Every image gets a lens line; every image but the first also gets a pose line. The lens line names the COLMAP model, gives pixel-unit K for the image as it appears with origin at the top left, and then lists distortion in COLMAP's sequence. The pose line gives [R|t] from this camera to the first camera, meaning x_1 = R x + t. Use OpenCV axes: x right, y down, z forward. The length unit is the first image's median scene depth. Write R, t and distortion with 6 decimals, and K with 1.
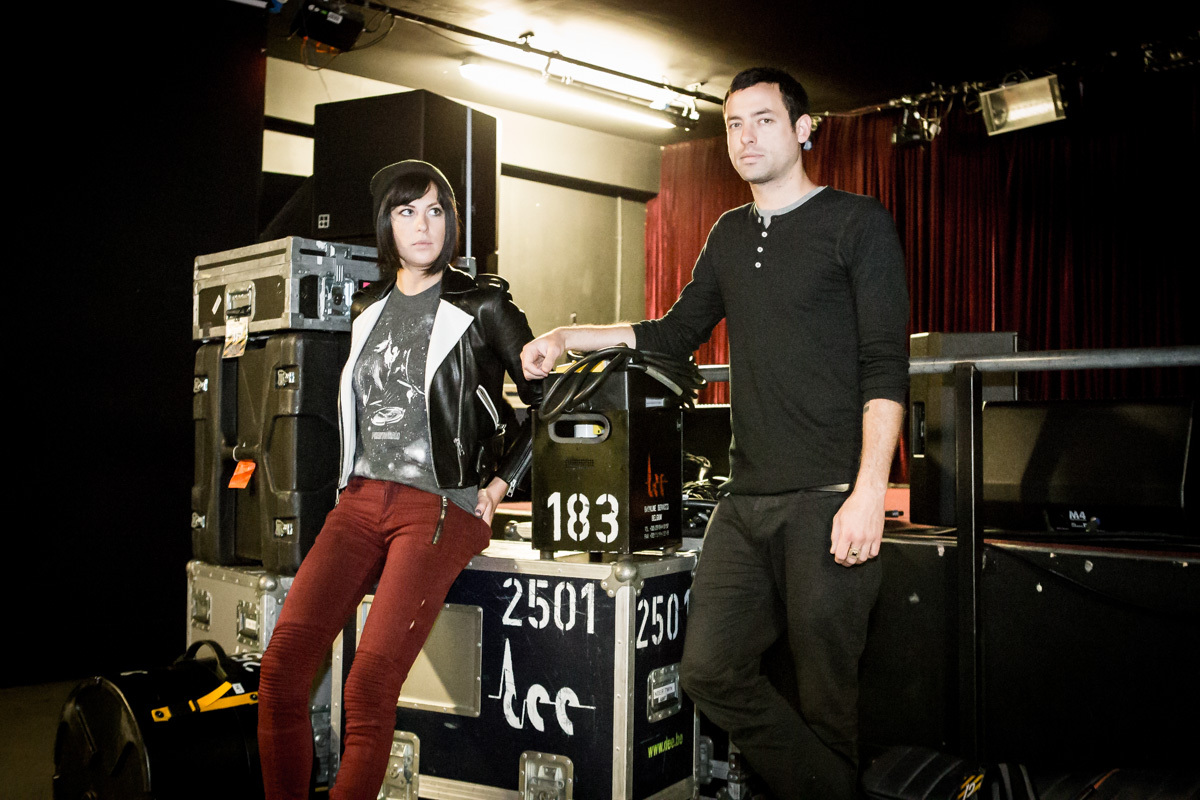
lens RADIAL K [[1314.5, 0, 601.6], [0, 1314.5, 401.0], [0, 0, 1]] dist [-0.136334, 0.000000]
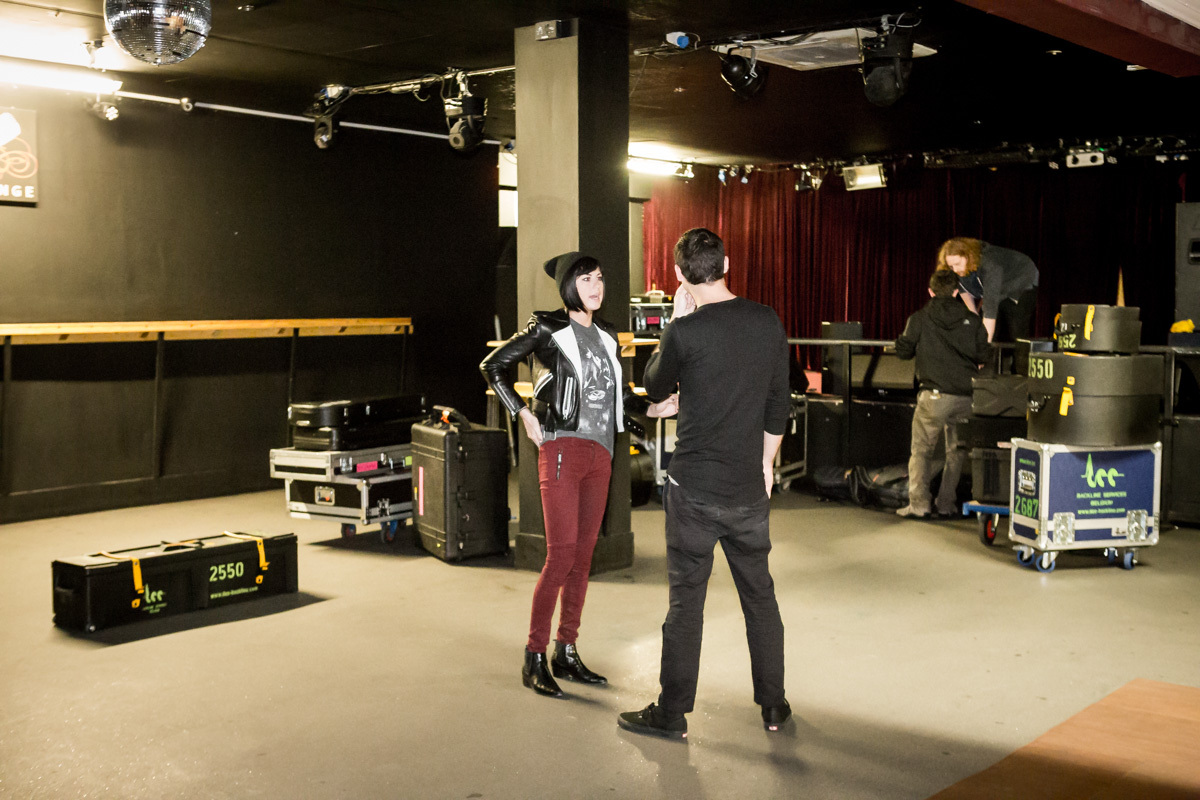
lens RADIAL K [[1496.7, 0, 598.9], [0, 1496.7, 399.8], [0, 0, 1]] dist [0.005775, 0.000000]
pose [[0.989646, -0.022905, 0.141688, -0.377227], [0.008433, 0.994758, 0.101909, -0.121742], [-0.143280, -0.099659, 0.984652, -1.139117]]
